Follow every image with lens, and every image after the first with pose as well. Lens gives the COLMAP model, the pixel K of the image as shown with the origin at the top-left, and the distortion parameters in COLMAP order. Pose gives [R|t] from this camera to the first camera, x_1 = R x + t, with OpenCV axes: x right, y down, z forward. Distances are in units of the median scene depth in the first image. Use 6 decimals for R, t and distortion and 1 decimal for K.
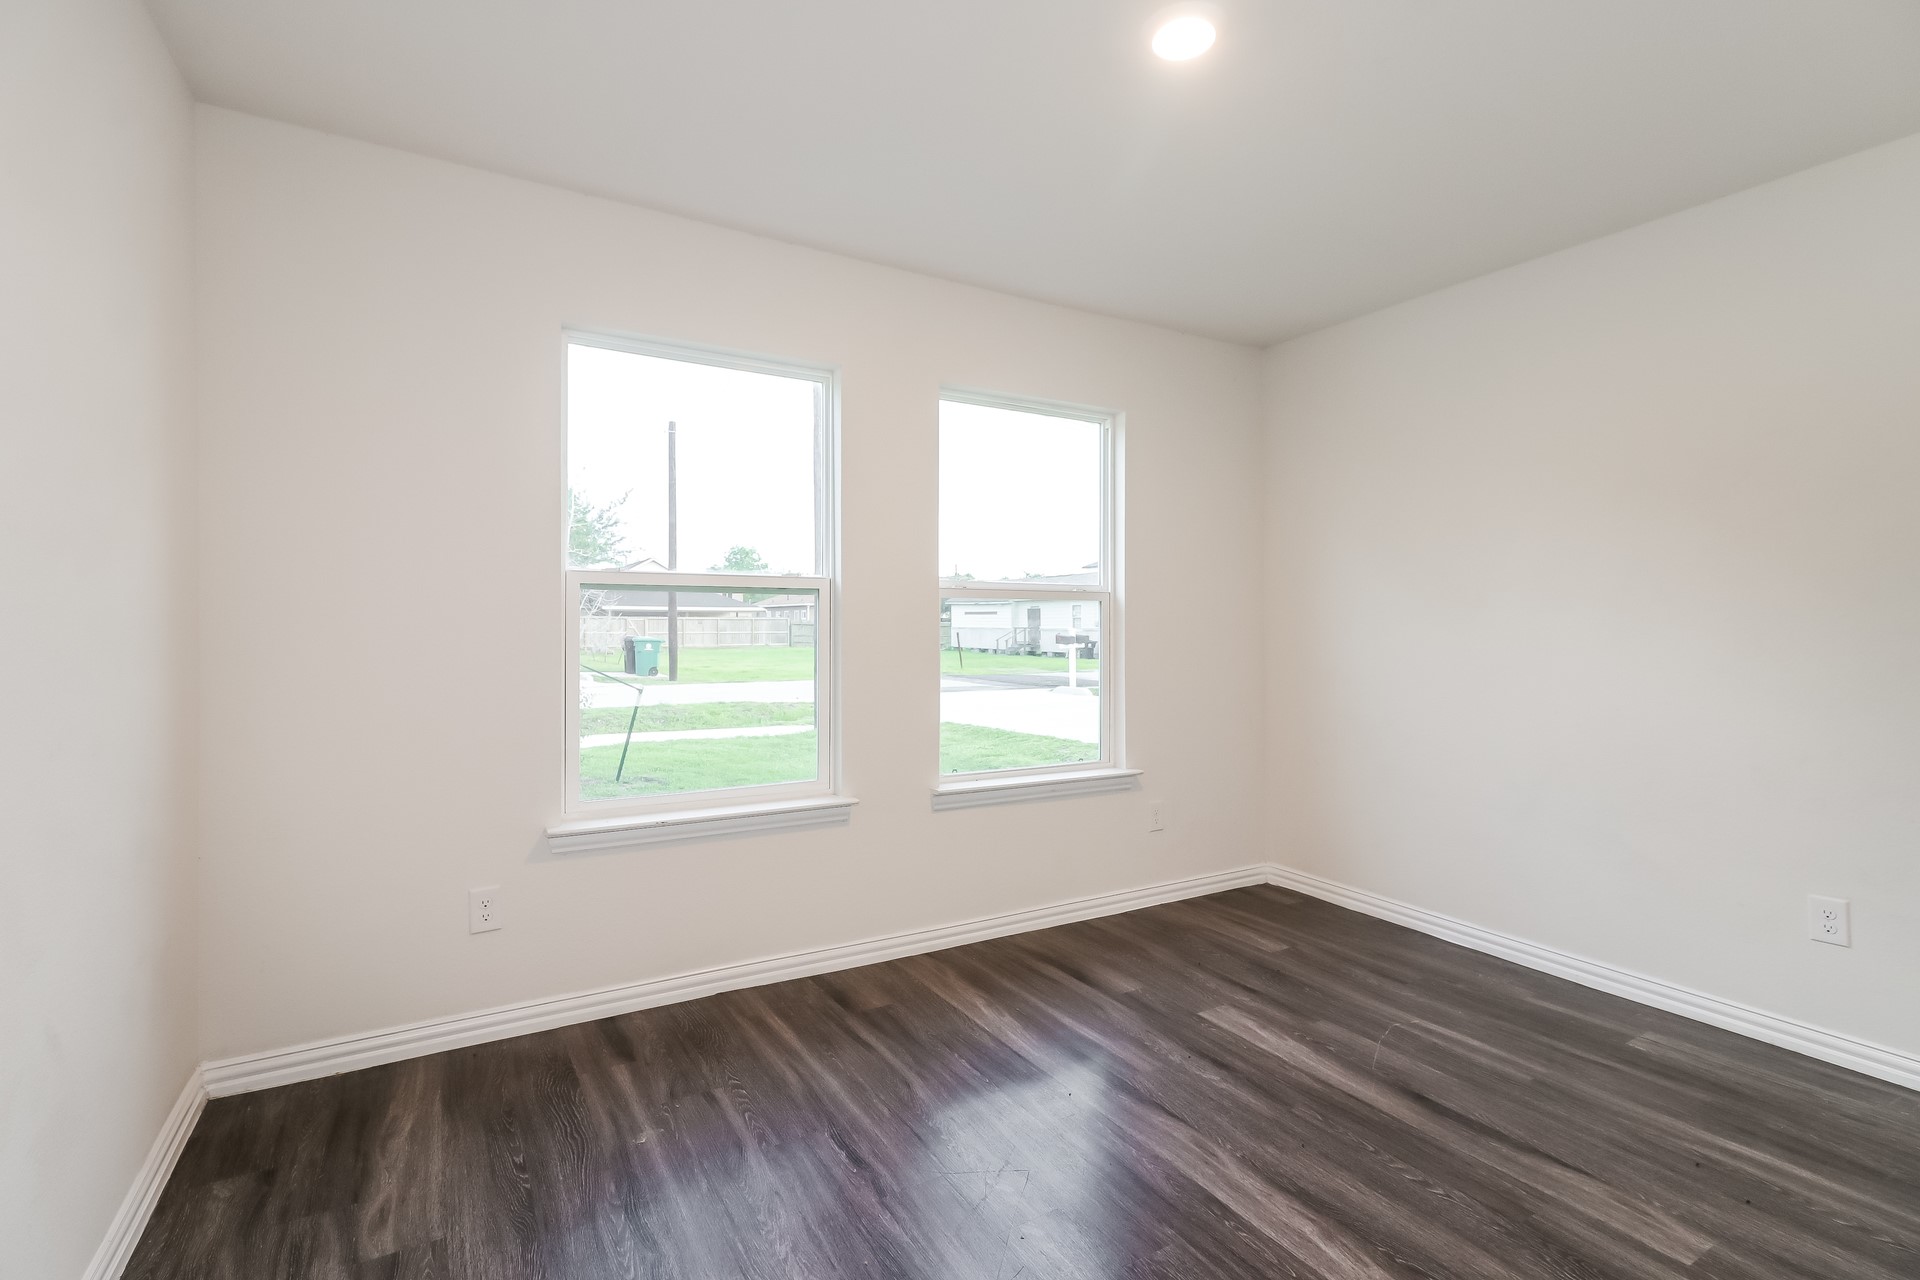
lens RADIAL K [[915.2, 0, 954.6], [0, 915.2, 633.1], [0, 0, 1]] dist [-0.000560, -0.000559]
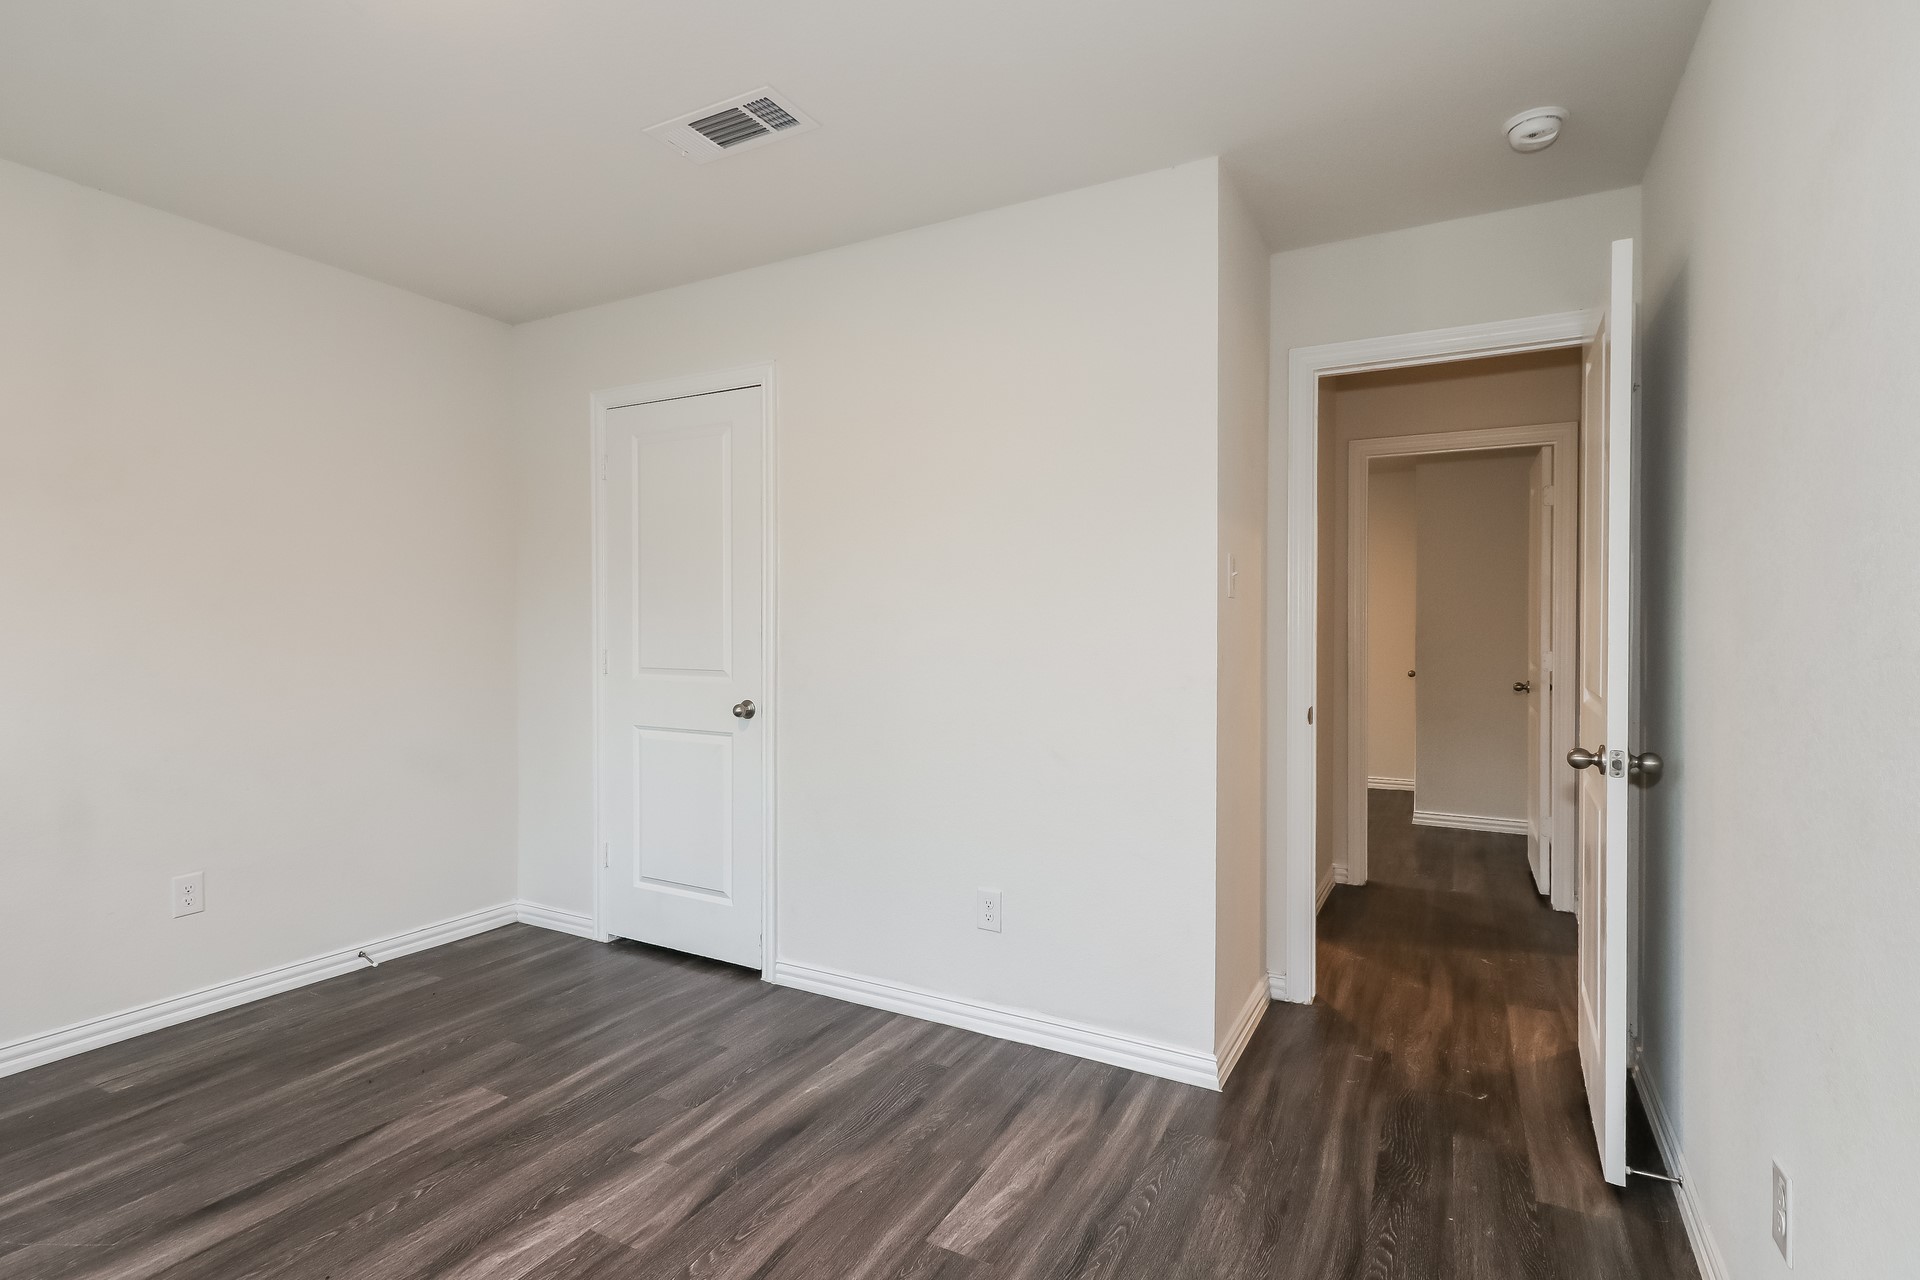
lens RADIAL K [[915.2, 0, 961.5], [0, 915.2, 633.1], [0, 0, 1]] dist [-0.000560, -0.000559]
pose [[-0.527550, -0.011267, 0.849450, -0.564131], [0.002397, 0.999888, 0.014751, -0.026047], [-0.849521, 0.009818, -0.527464, 0.875268]]
